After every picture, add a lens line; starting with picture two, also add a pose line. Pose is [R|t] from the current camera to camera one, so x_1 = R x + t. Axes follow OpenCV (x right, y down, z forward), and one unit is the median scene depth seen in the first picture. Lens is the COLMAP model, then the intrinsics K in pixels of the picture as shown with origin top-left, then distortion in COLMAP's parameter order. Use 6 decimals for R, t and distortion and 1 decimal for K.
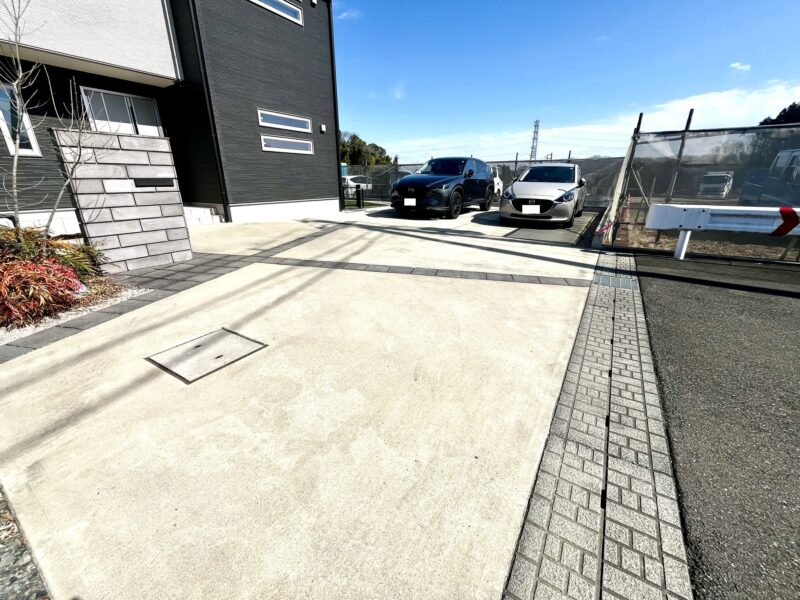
lens RADIAL K [[325.9, 0, 398.6], [0, 325.9, 298.7], [0, 0, 1]] dist [-0.006079, 0.000218]
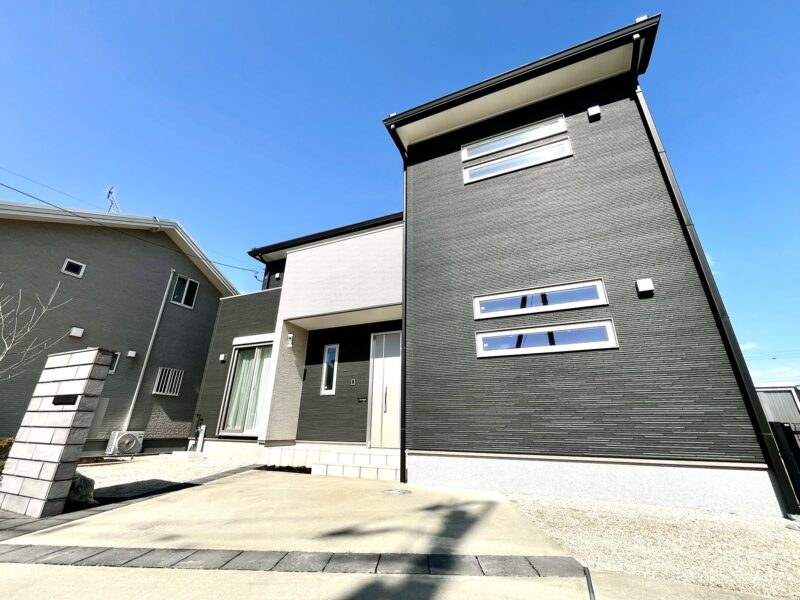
lens RADIAL K [[325.9, 0, 398.6], [0, 325.9, 298.7], [0, 0, 1]] dist [-0.006079, 0.000218]
pose [[0.152879, -0.364411, -0.918604, 0.208783], [-0.347817, 0.850216, -0.395167, -0.465234], [0.925014, 0.379918, 0.003232, 1.436576]]
